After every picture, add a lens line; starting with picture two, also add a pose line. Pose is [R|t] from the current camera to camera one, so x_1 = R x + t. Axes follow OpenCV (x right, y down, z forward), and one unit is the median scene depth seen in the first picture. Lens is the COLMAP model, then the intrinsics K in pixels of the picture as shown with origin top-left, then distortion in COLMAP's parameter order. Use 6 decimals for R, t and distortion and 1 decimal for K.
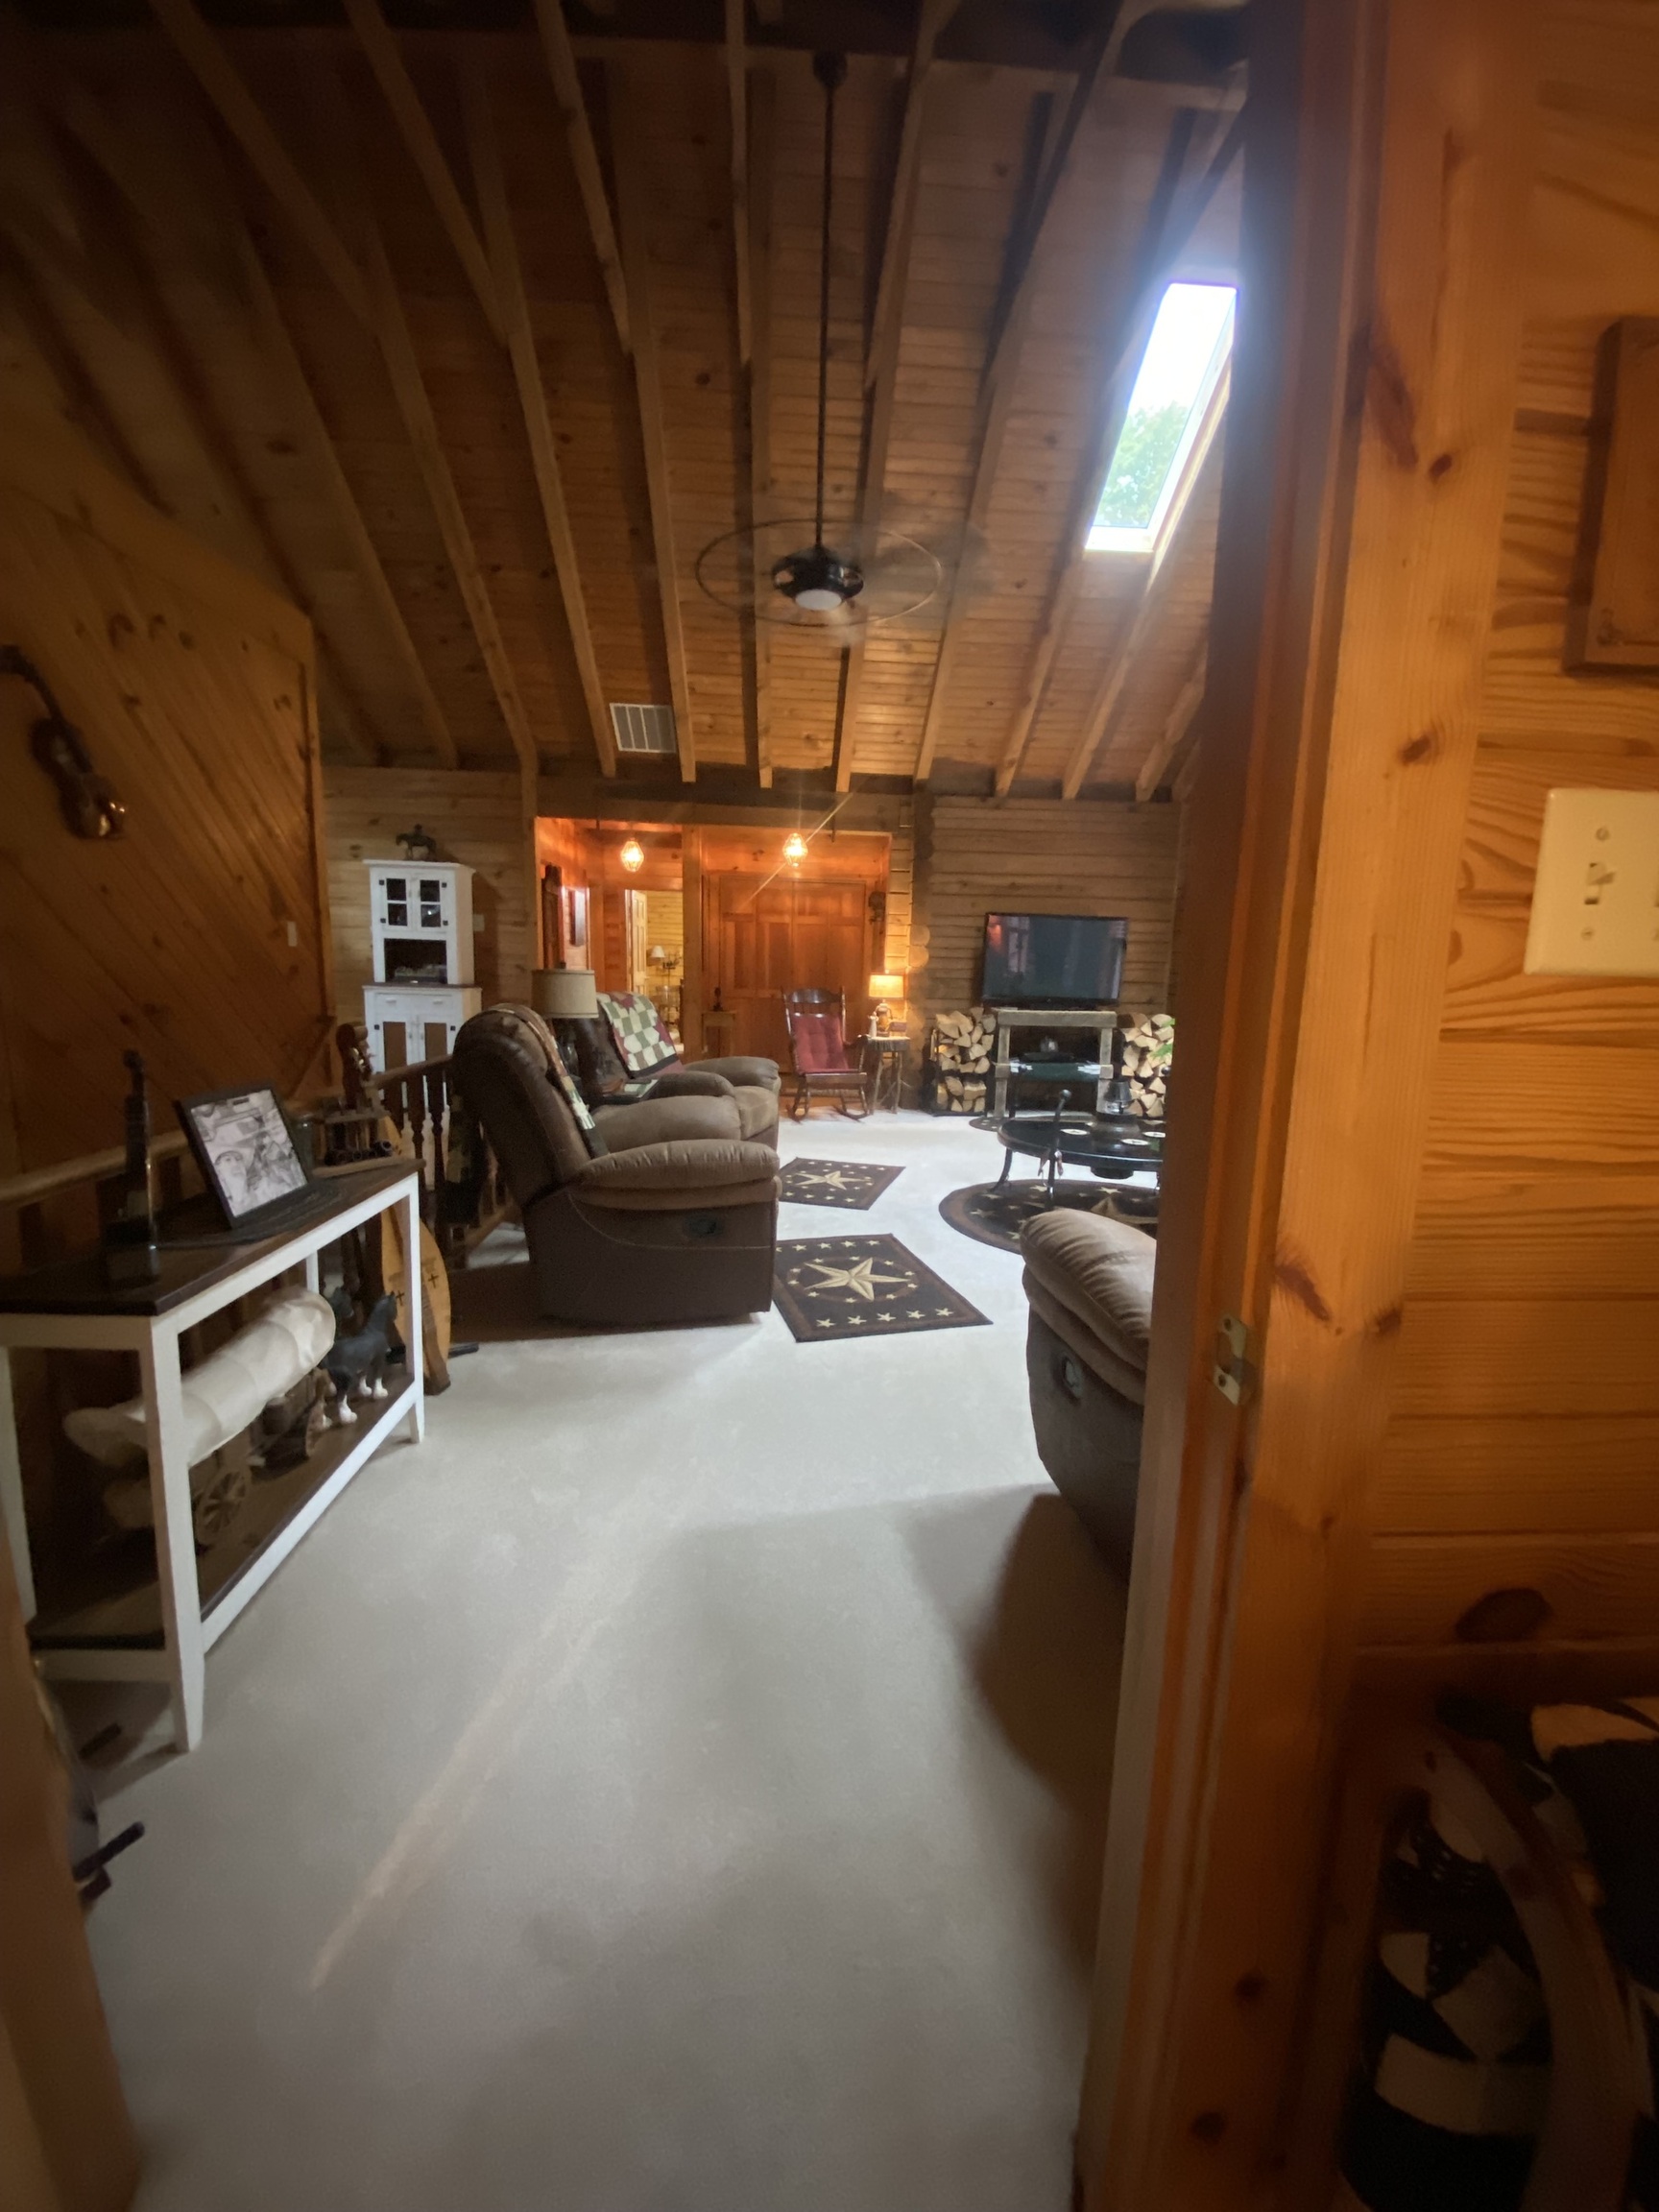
lens RADIAL K [[896.4, 0, 823.3], [0, 896.4, 1103.7], [0, 0, 1]] dist [0.033379, -0.026832]
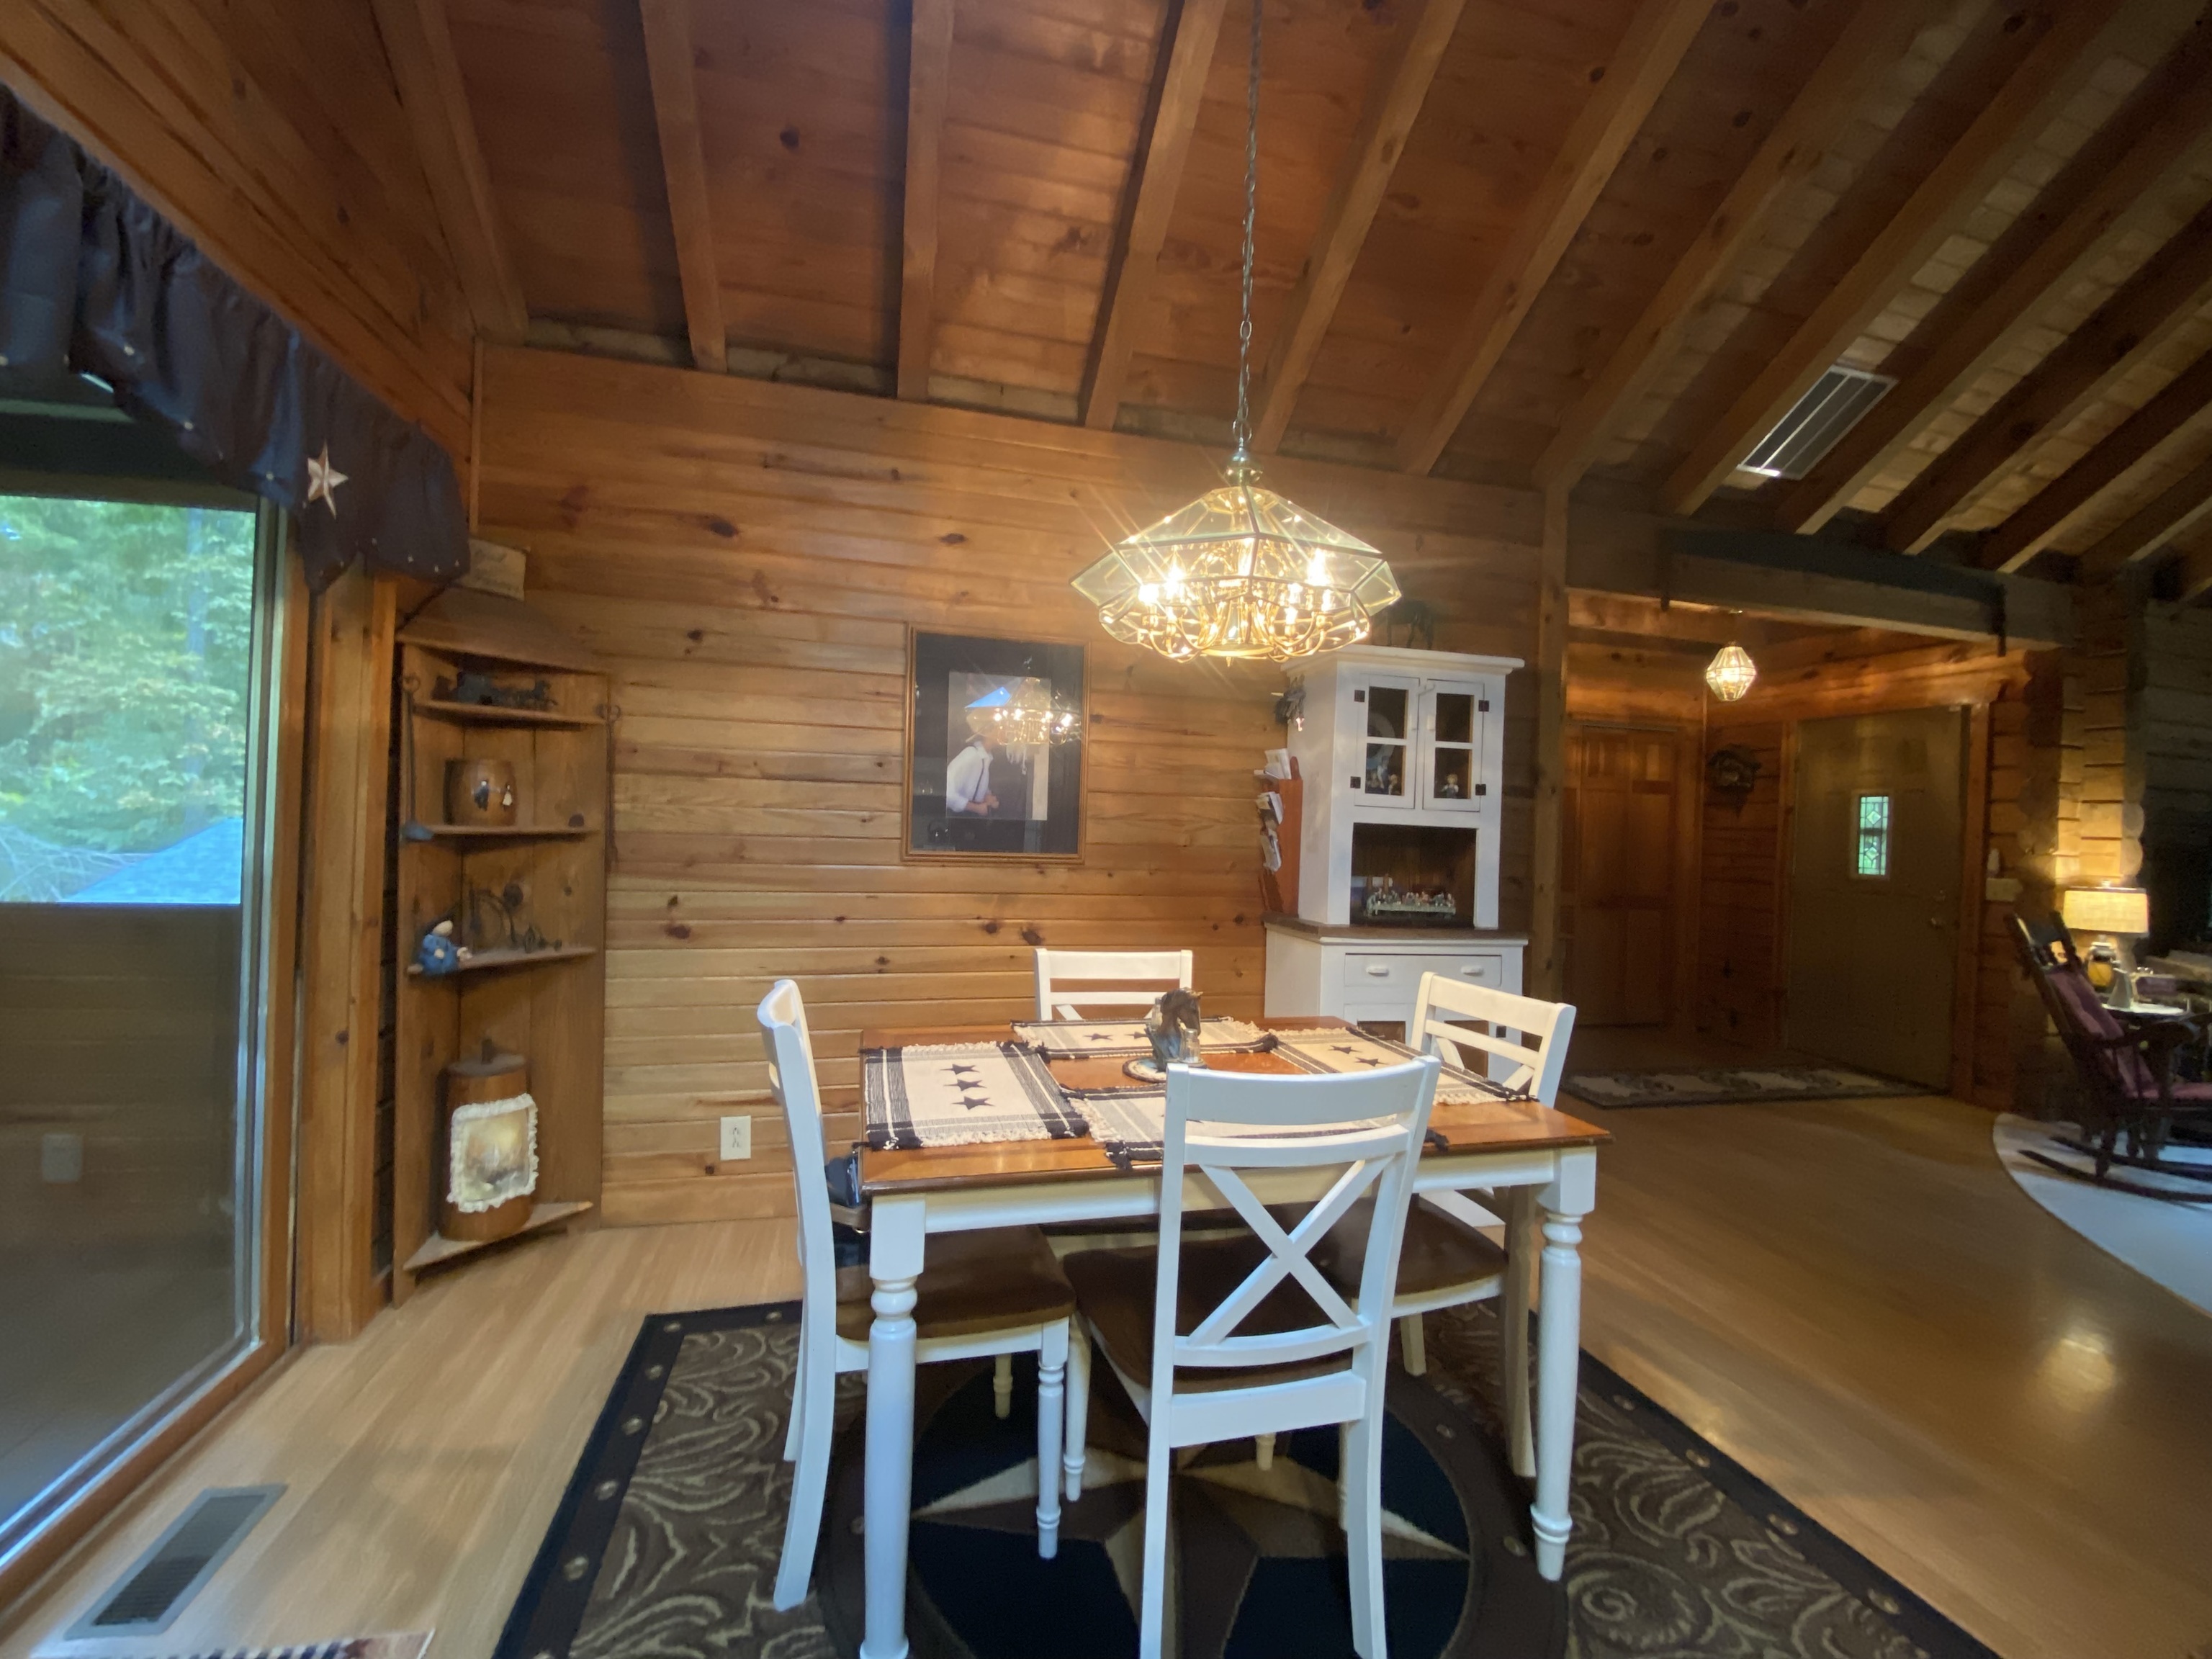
lens RADIAL K [[896.4, 0, 1102.0], [0, 896.4, 827.4], [0, 0, 1]] dist [0.033379, -0.026832]
pose [[0.980764, 0.008009, 0.195035, -0.666268], [0.019889, 0.989858, -0.140660, -0.120897], [-0.194183, 0.141834, 0.970658, 0.596545]]
